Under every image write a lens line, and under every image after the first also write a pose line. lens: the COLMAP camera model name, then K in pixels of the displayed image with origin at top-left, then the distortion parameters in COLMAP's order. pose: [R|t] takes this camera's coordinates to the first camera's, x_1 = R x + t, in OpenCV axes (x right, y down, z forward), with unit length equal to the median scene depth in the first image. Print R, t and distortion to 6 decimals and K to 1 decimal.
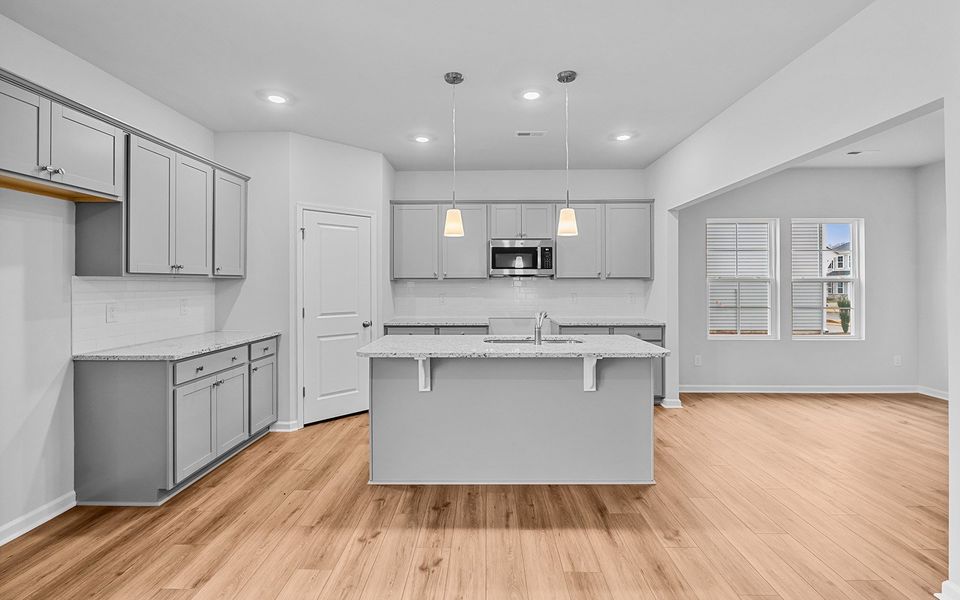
lens RADIAL K [[423.1, 0, 485.8], [0, 423.1, 280.7], [0, 0, 1]] dist [-0.006438, 0.001467]
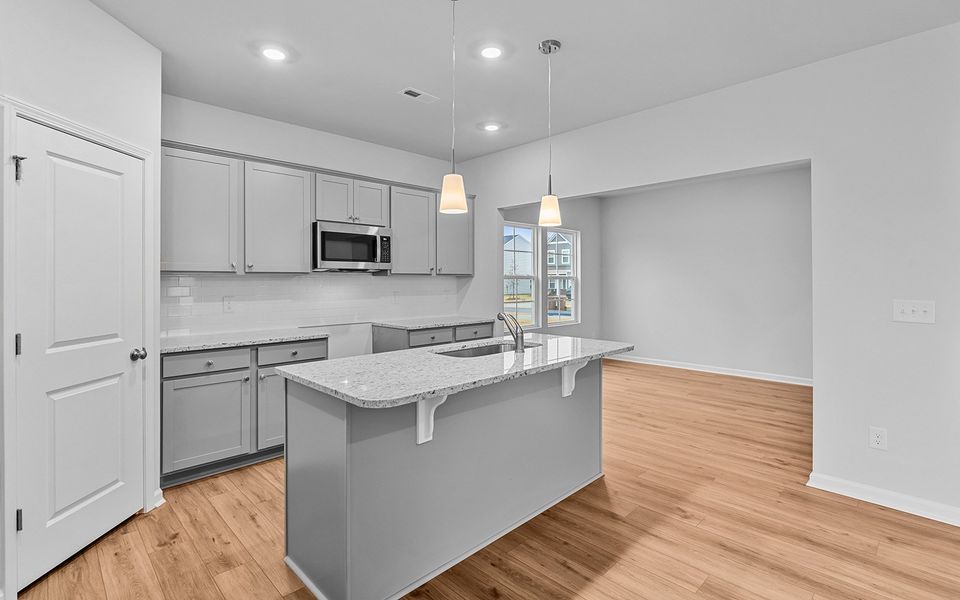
lens RADIAL K [[439.2, 0, 477.4], [0, 439.2, 277.9], [0, 0, 1]] dist [-0.006780, 0.000455]
pose [[0.713471, 0.003784, 0.700675, -0.557721], [-0.003166, 0.999993, -0.002177, 0.005559], [-0.700678, -0.000665, 0.713477, 0.444897]]
